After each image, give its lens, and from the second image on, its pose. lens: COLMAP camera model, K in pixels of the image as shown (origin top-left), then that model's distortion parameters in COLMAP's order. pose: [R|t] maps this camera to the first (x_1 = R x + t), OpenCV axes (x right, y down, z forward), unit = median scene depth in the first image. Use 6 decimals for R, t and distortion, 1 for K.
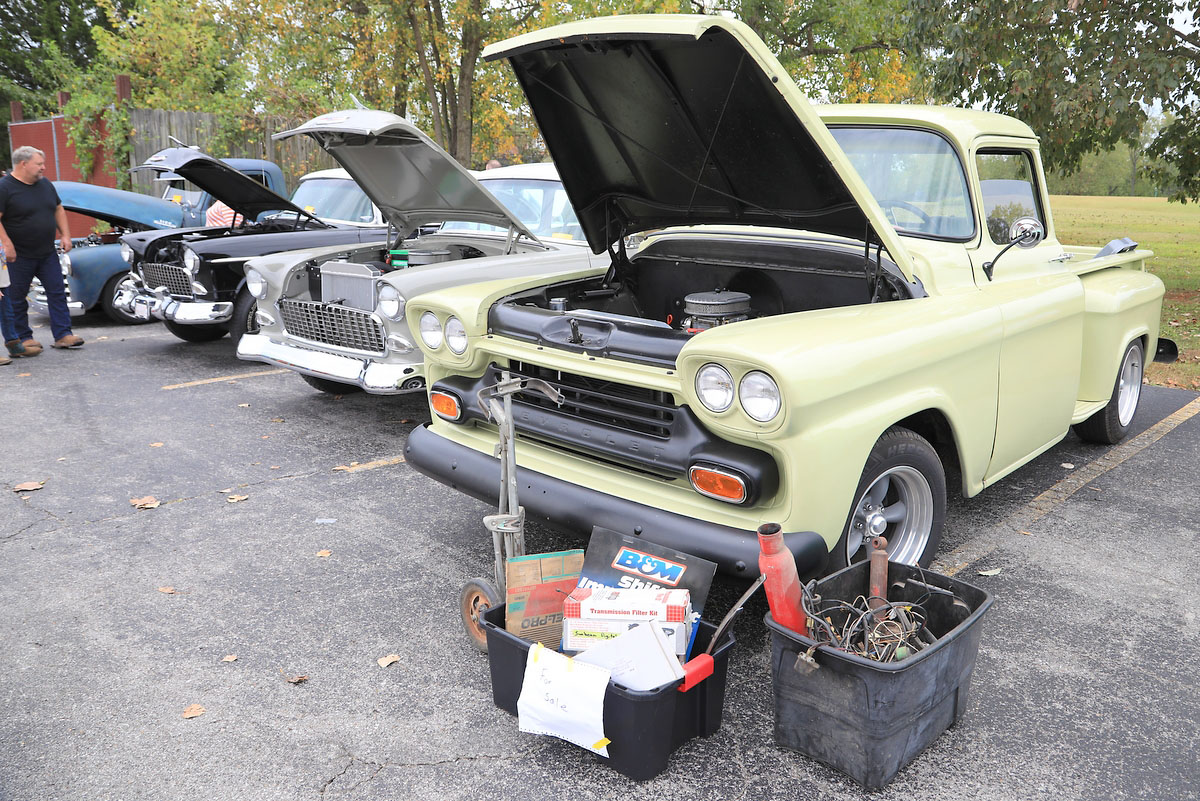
lens RADIAL K [[1054.6, 0, 602.6], [0, 1054.6, 399.1], [0, 0, 1]] dist [-0.116028, 0.061698]
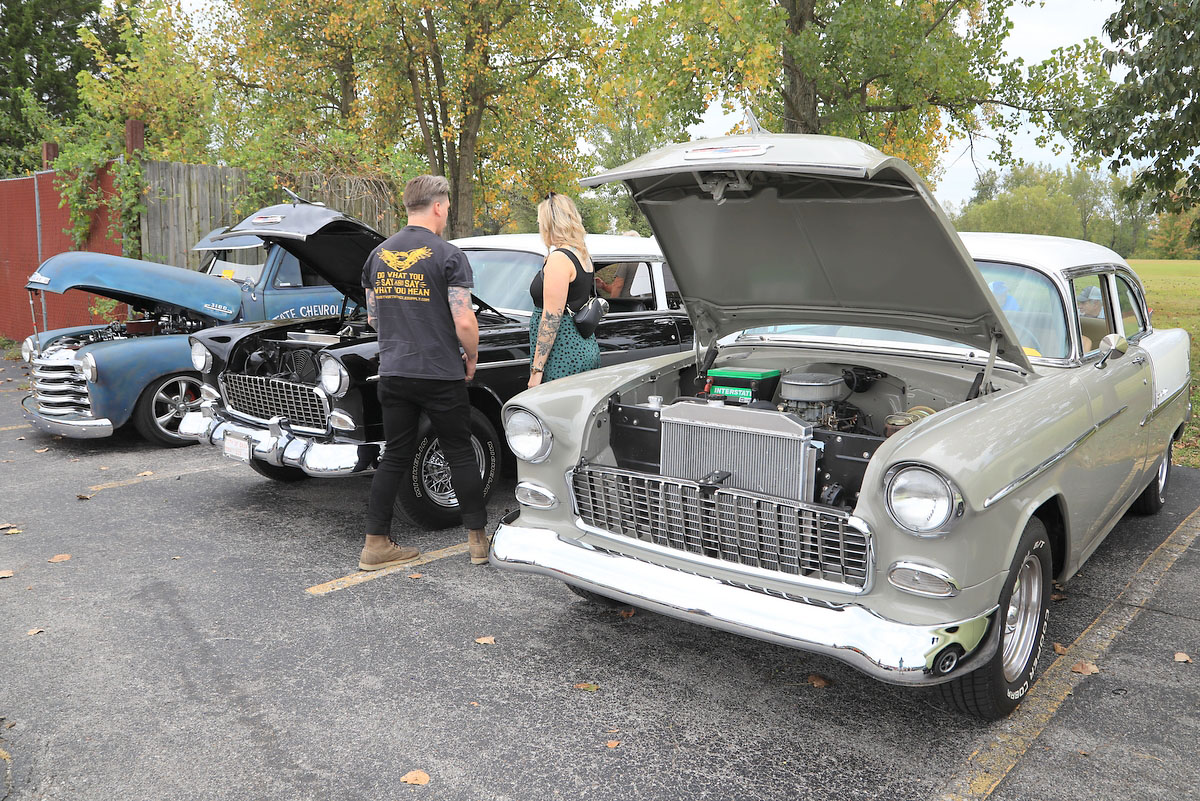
lens RADIAL K [[1054.6, 0, 580.7], [0, 1054.6, 359.0], [0, 0, 1]] dist [-0.116028, 0.061698]
pose [[0.999125, -0.010358, 0.040519, -0.232462], [0.014248, 0.995190, -0.096923, -0.068938], [-0.039320, 0.097415, 0.994467, 0.298719]]
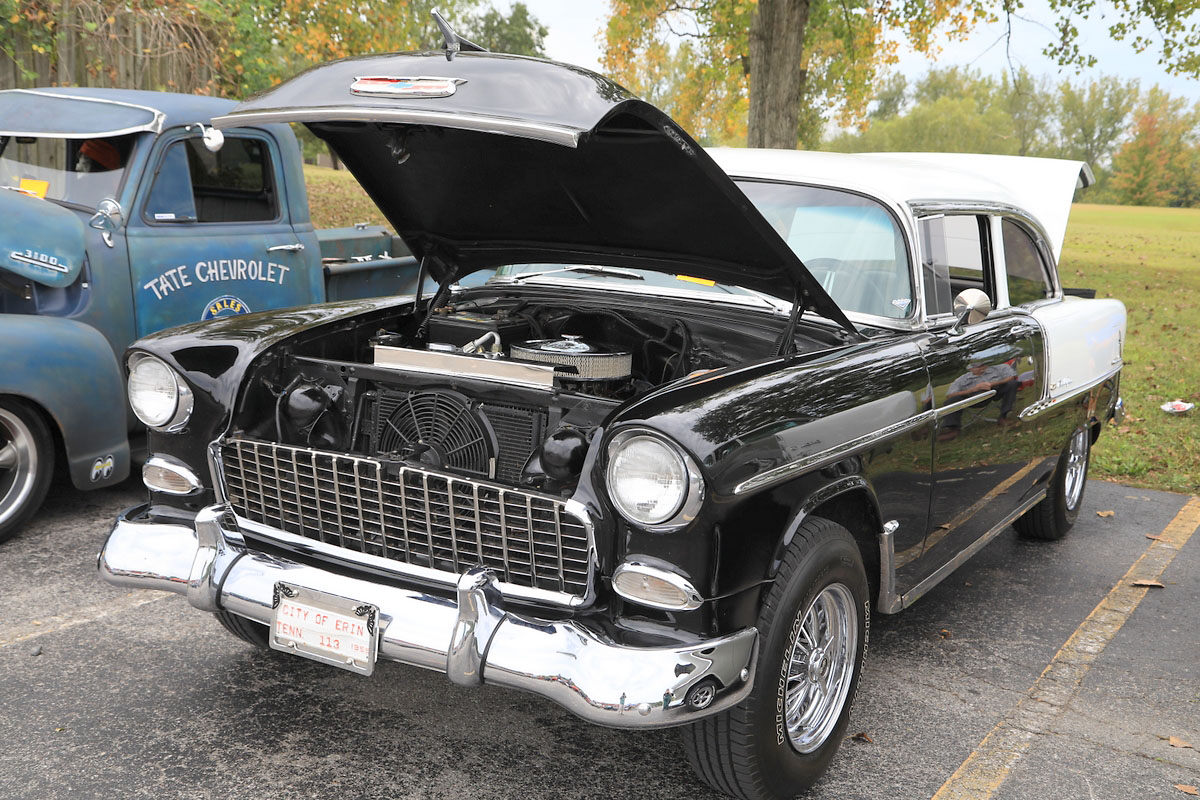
lens RADIAL K [[1455.9, 0, 599.8], [0, 1455.9, 406.1], [0, 0, 1]] dist [0.085688, 0.000000]
pose [[0.970740, 0.004726, 0.240088, -0.428711], [0.003759, 0.999385, -0.034870, -0.120977], [-0.240105, 0.034752, 0.970125, 0.548172]]
